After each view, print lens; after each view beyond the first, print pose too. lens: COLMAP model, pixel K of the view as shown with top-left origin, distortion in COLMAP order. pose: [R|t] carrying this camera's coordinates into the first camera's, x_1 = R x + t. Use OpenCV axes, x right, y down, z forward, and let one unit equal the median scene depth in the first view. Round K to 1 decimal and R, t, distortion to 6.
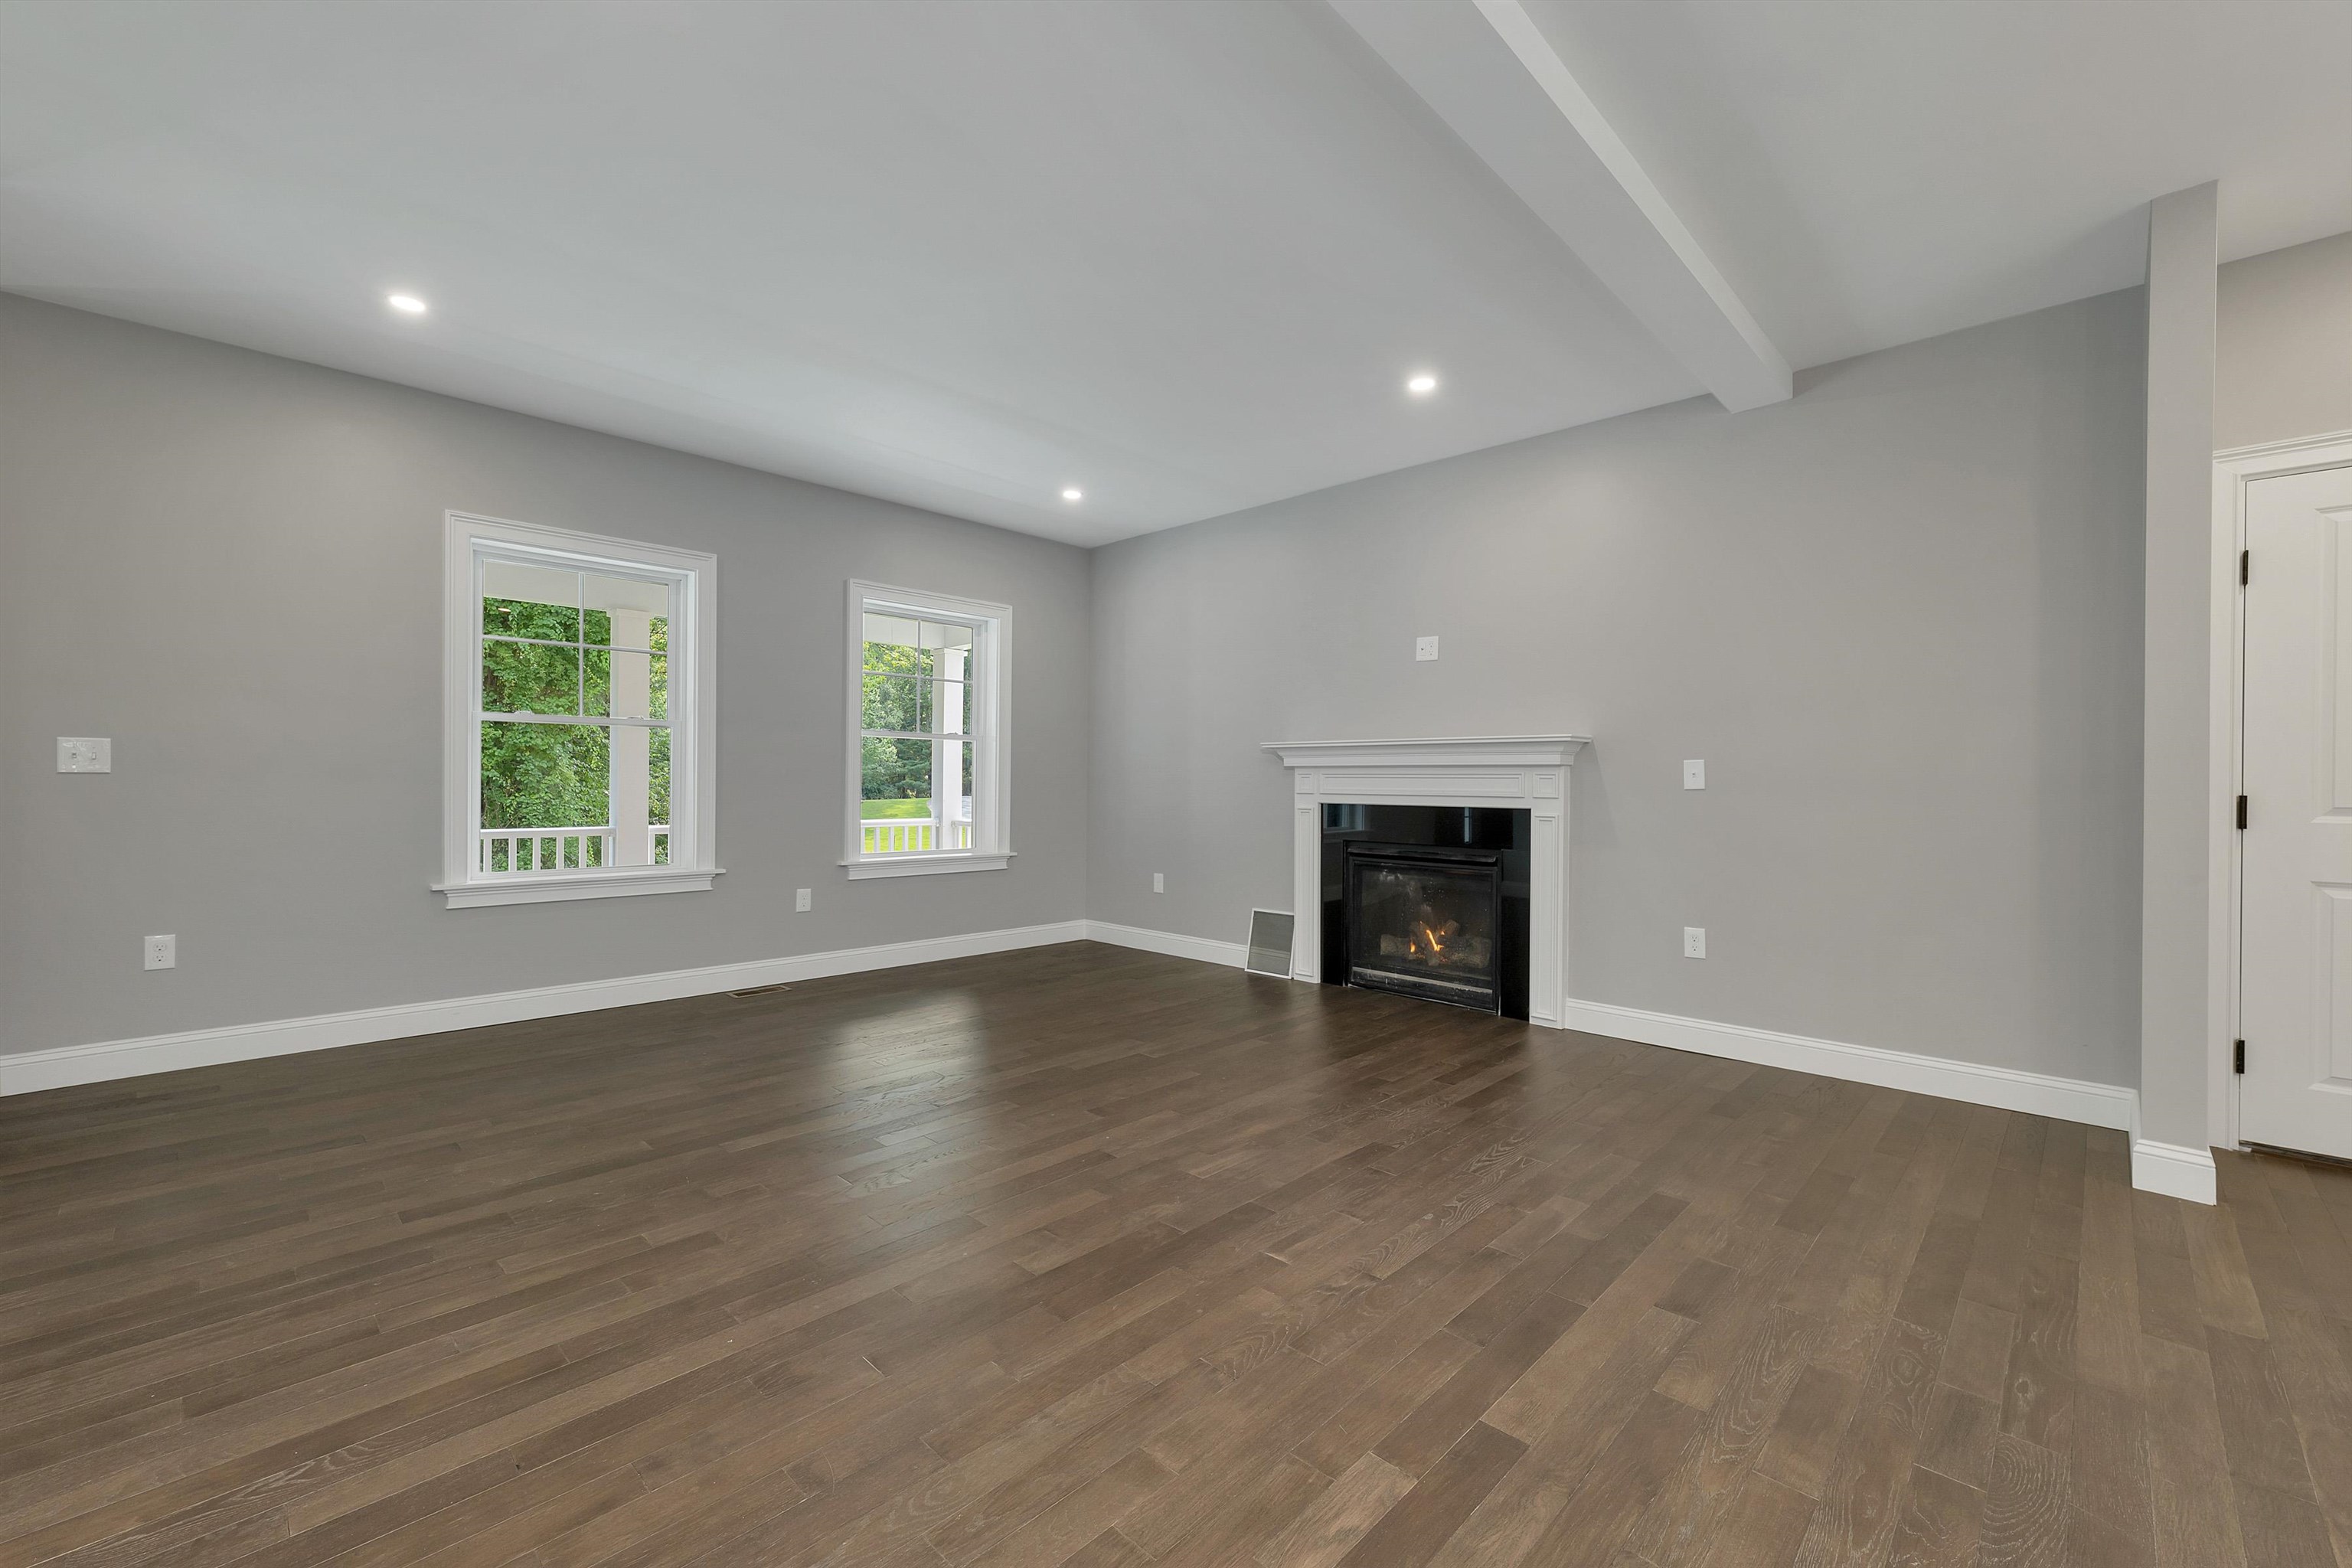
lens RADIAL K [[956.0, 0, 1171.5], [0, 956.0, 785.3], [0, 0, 1]] dist [-0.002226, 0.000500]
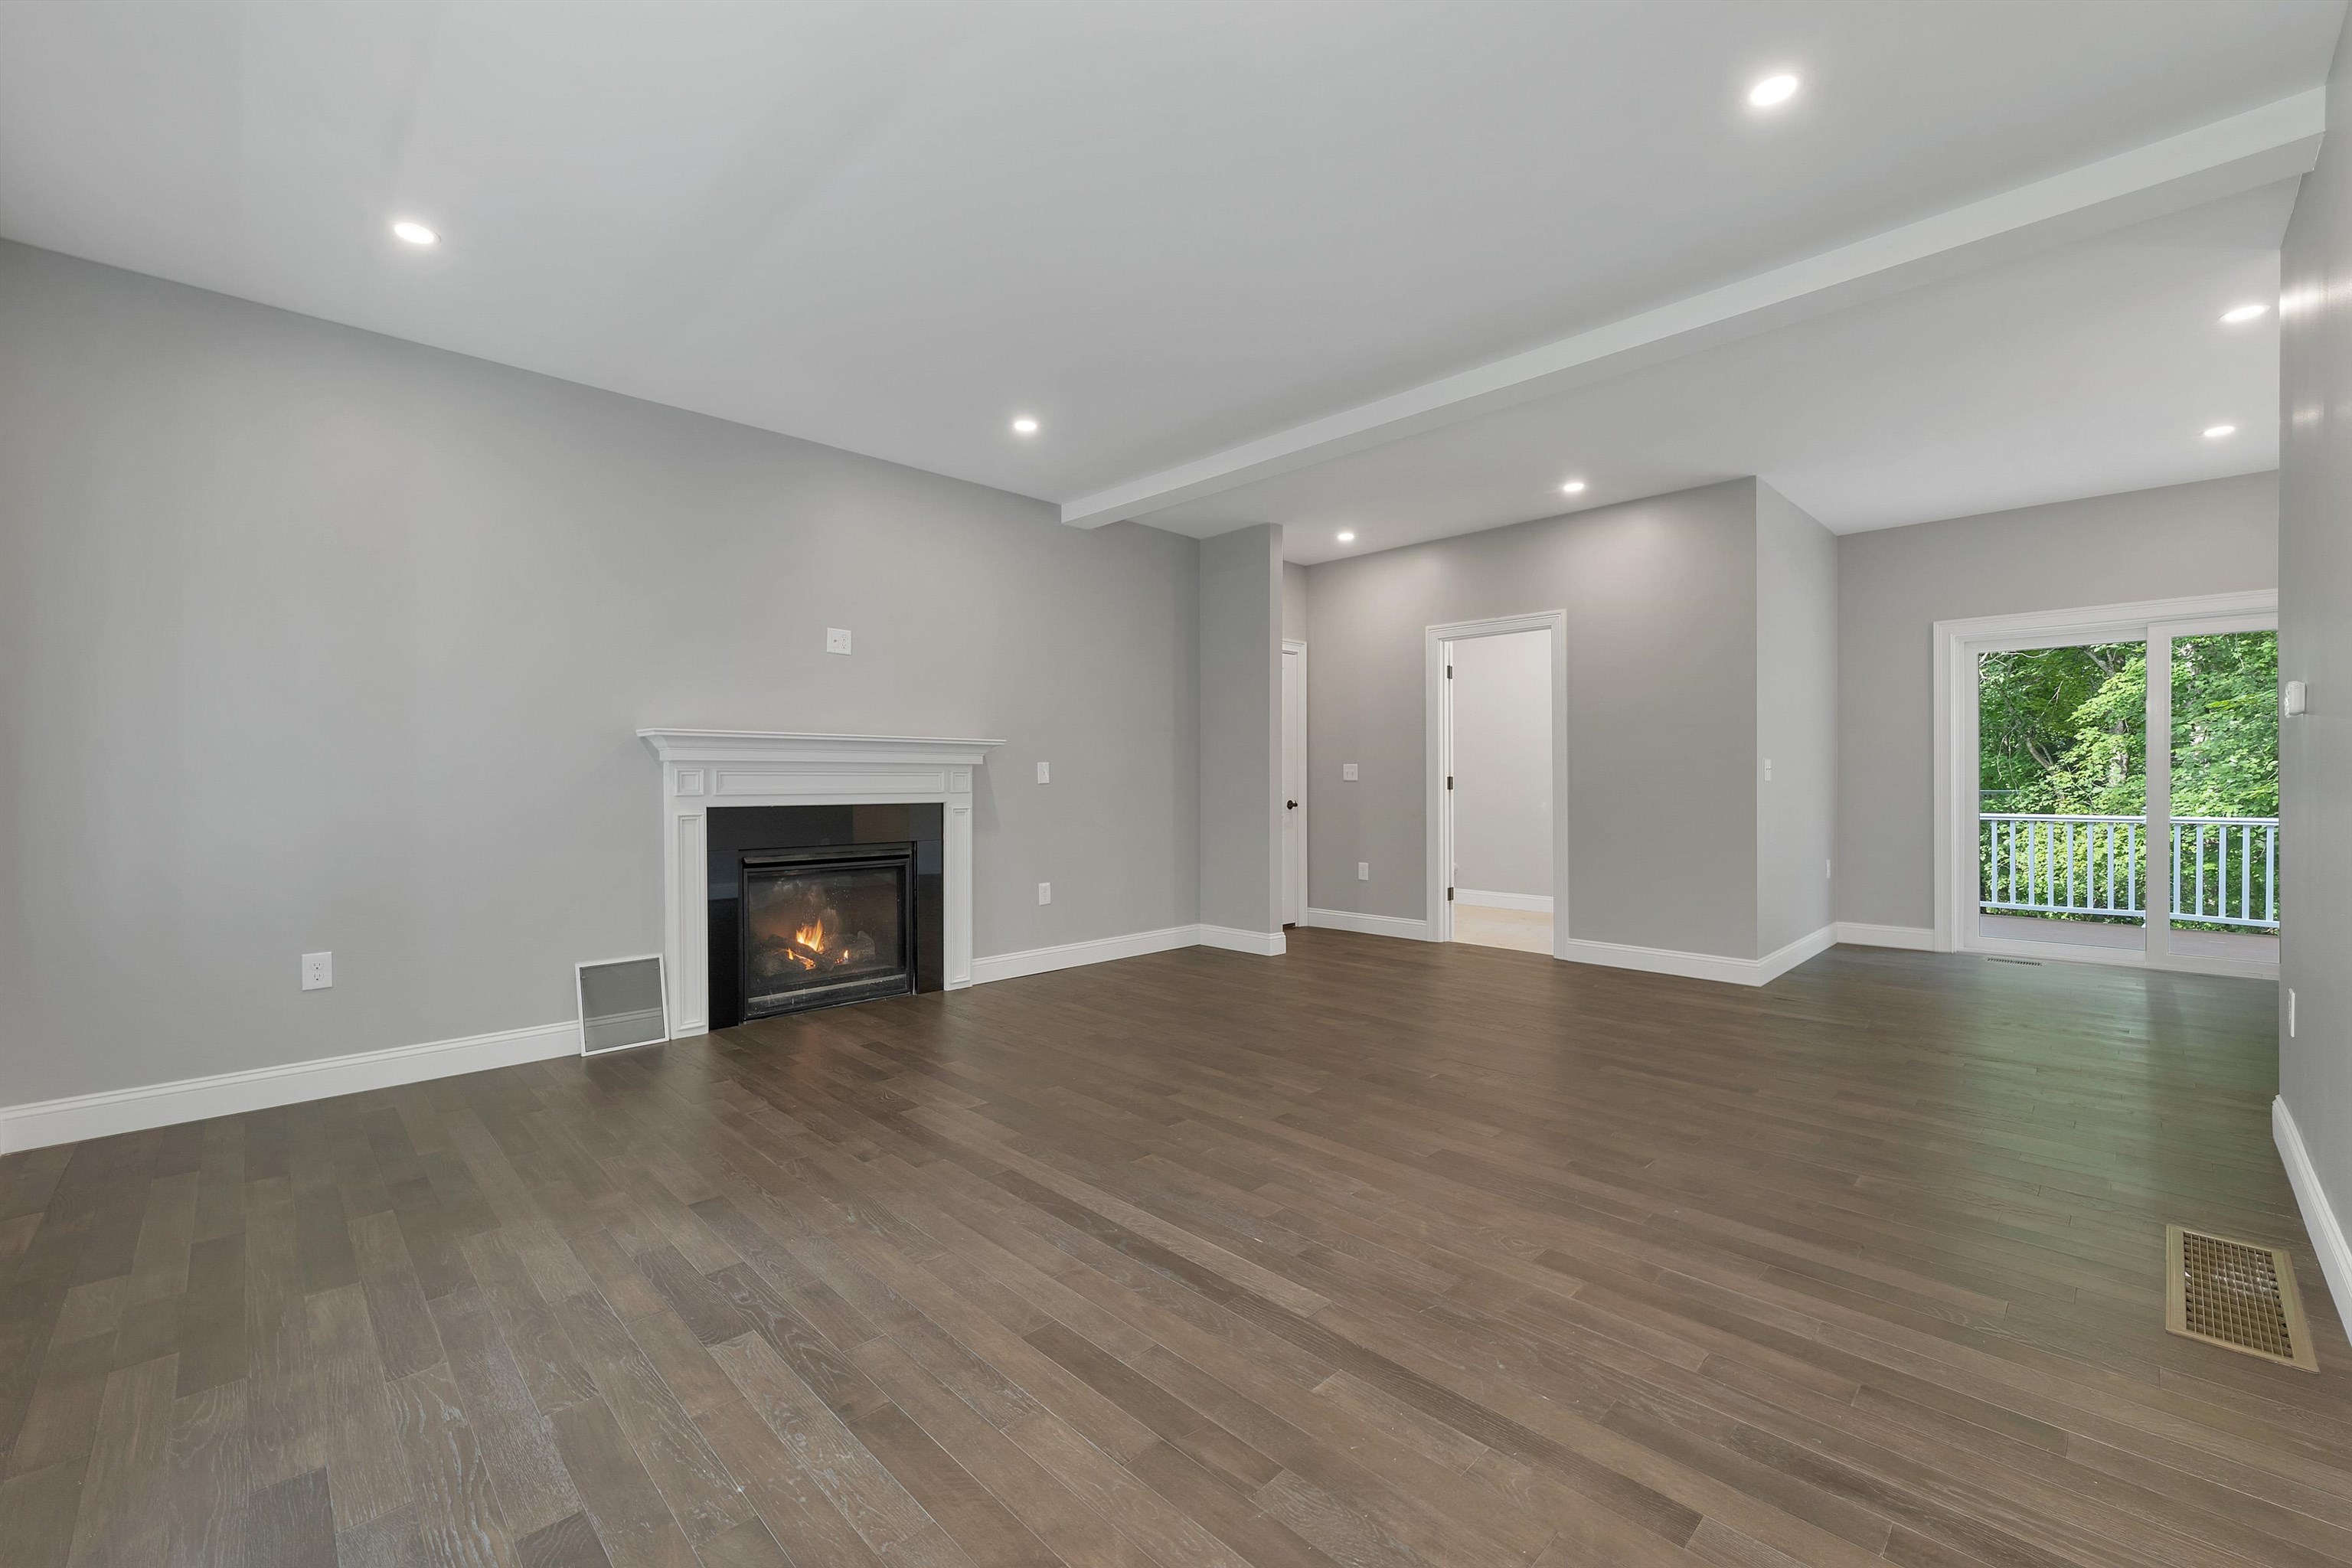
lens RADIAL K [[956.0, 0, 1171.5], [0, 956.0, 785.3], [0, 0, 1]] dist [-0.002226, 0.000500]
pose [[0.022657, -0.014467, 0.999639, -0.912671], [0.006029, 0.999879, 0.014334, -0.012965], [-0.999725, 0.005703, 0.022741, 0.852117]]
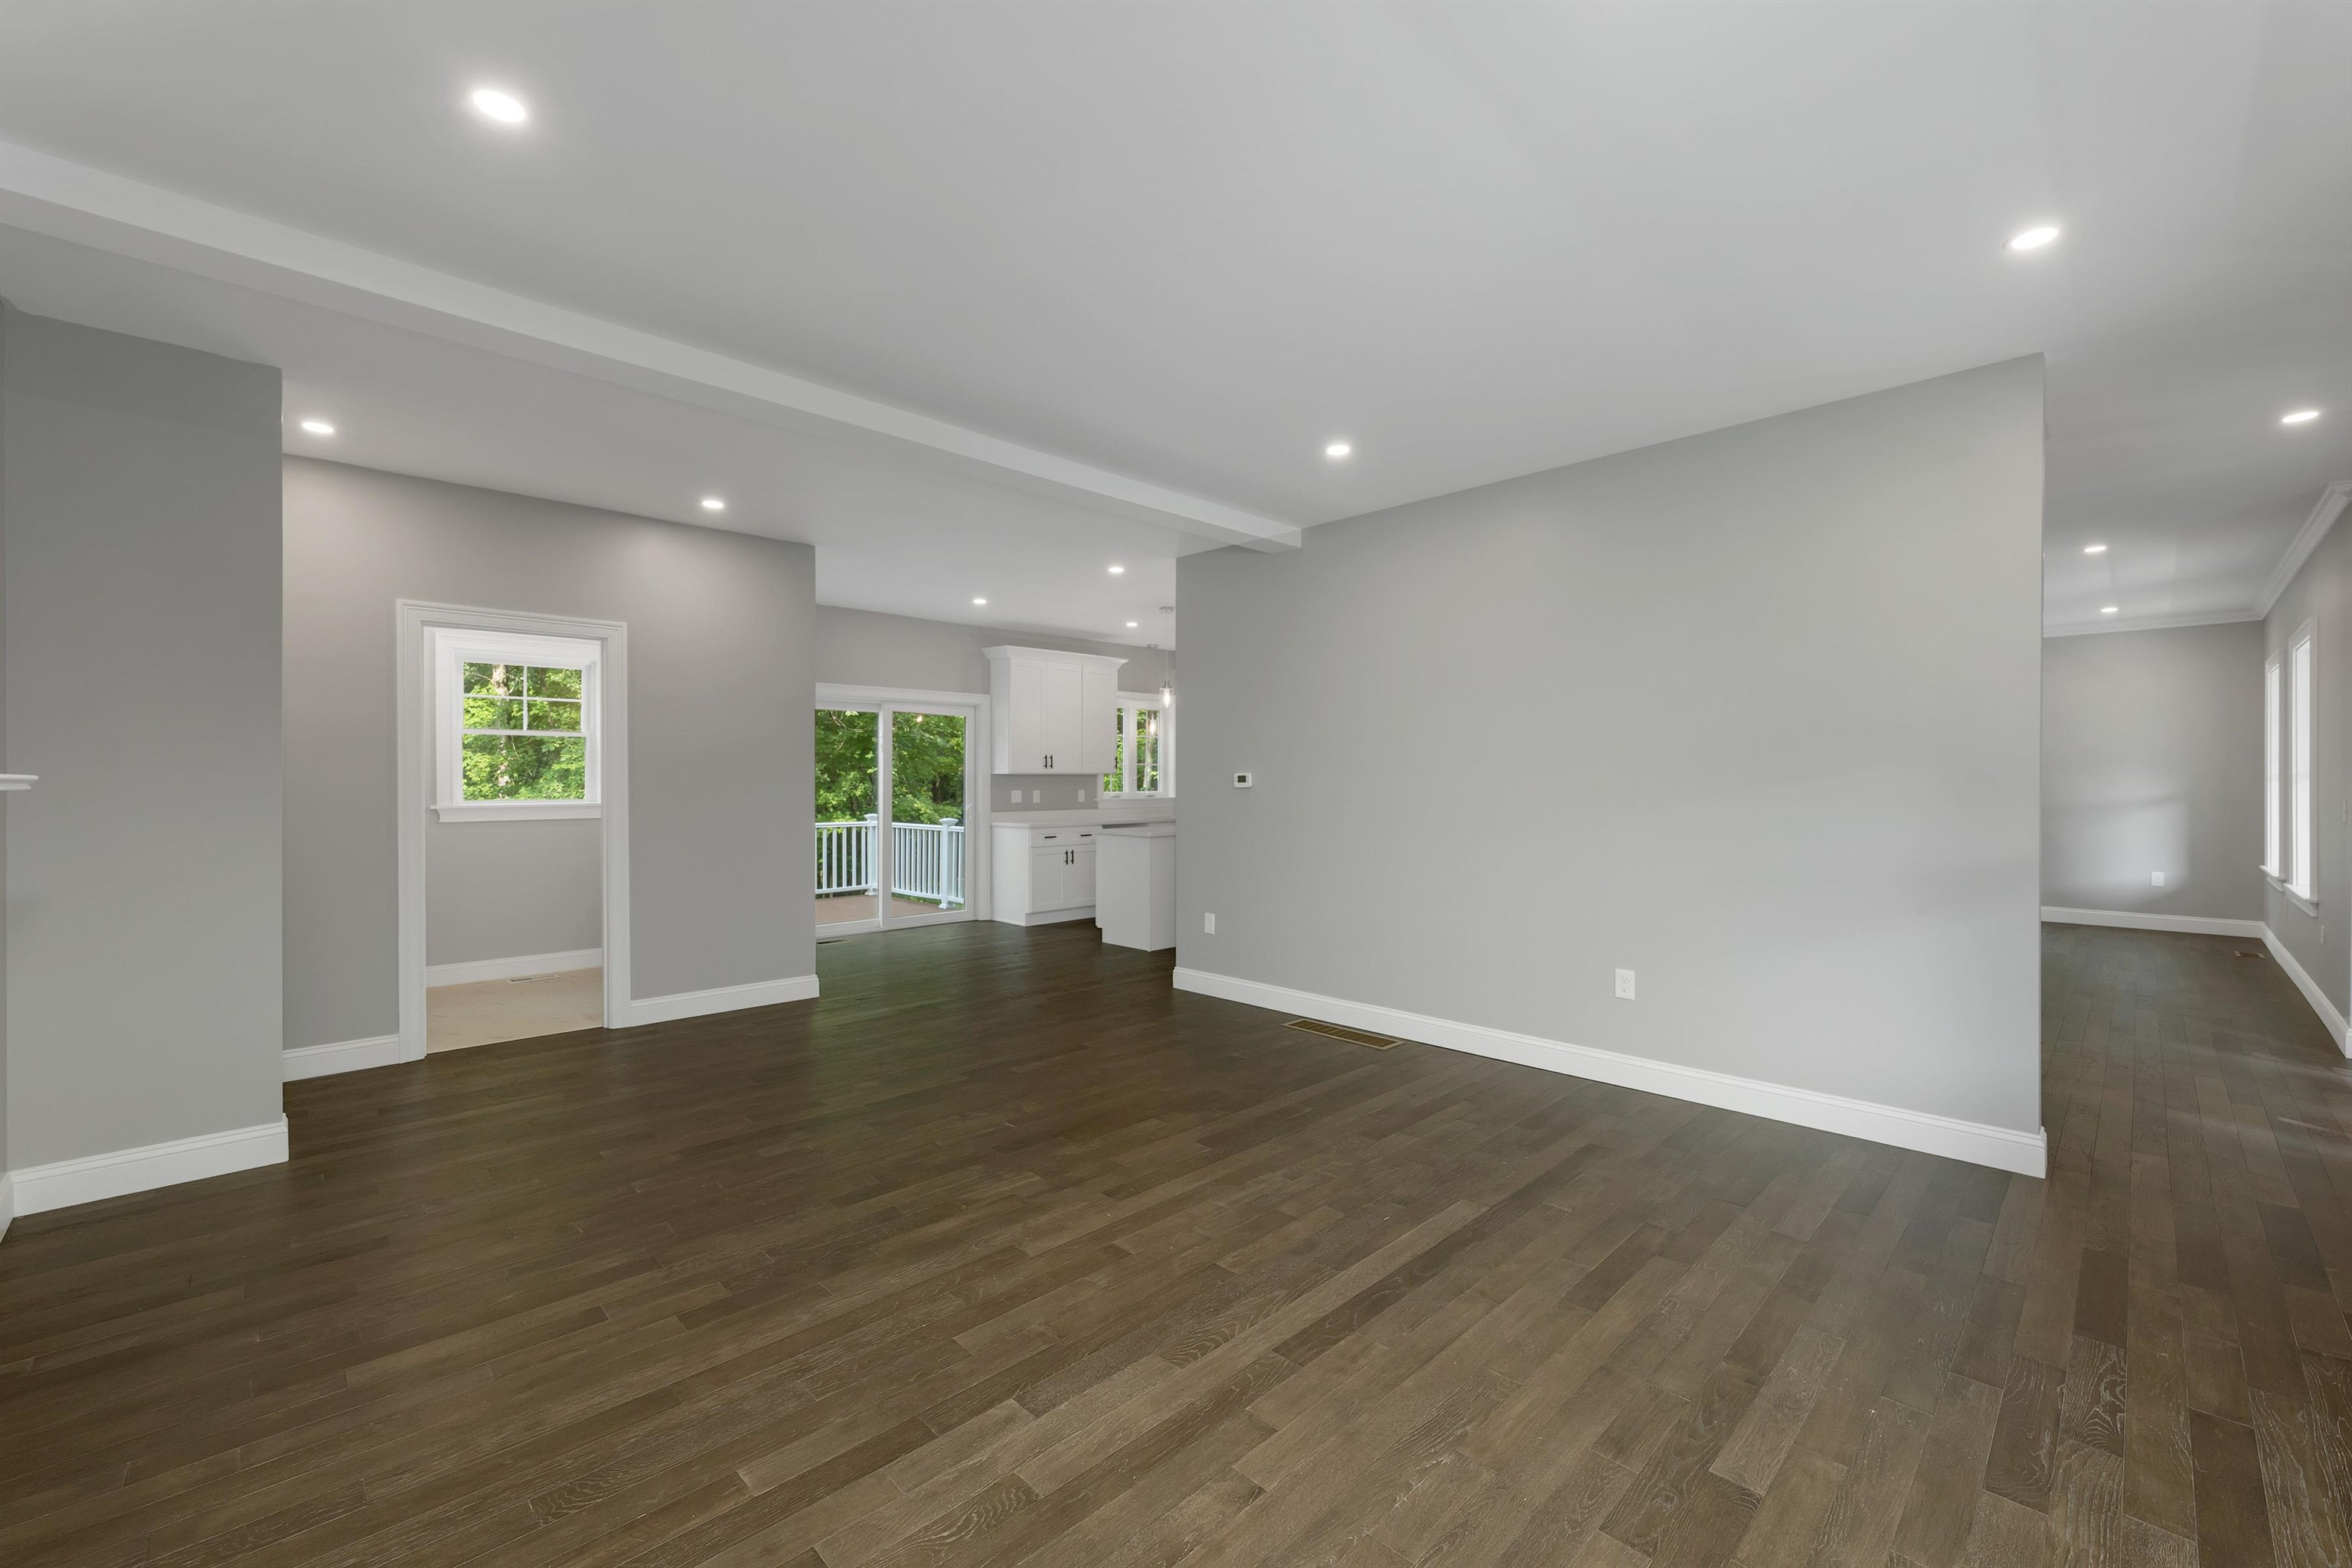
lens RADIAL K [[956.0, 0, 1171.5], [0, 956.0, 785.3], [0, 0, 1]] dist [-0.002226, 0.000500]
pose [[-0.999698, -0.007654, 0.023335, -0.122182], [-0.007411, 0.999918, 0.010488, -0.066318], [-0.023414, 0.010312, -0.999673, 1.598099]]
